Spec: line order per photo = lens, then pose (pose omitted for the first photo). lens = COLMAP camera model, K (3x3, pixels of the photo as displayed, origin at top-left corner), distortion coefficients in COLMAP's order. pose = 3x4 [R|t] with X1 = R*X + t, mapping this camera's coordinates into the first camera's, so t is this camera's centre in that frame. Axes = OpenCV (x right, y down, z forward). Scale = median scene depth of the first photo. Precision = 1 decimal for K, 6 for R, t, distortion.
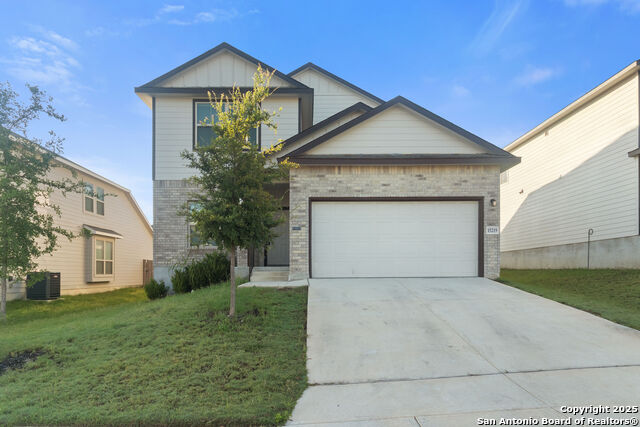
lens RADIAL K [[396.9, 0, 320.0], [0, 396.9, 213.5], [0, 0, 1]] dist [-0.002058, -0.001775]
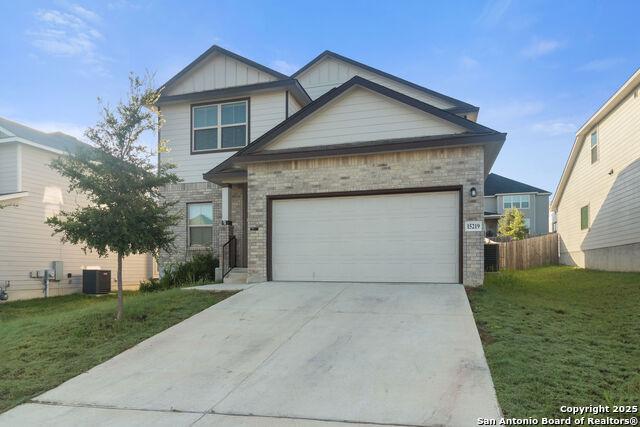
lens RADIAL K [[408.1, 0, 320.0], [0, 408.1, 204.4], [0, 0, 1]] dist [-0.001643, 0.000706]
pose [[0.952521, -0.037996, -0.302093, 0.386495], [0.035899, 0.999277, -0.012494, -0.002952], [0.302349, 0.001056, 0.953197, 0.109106]]
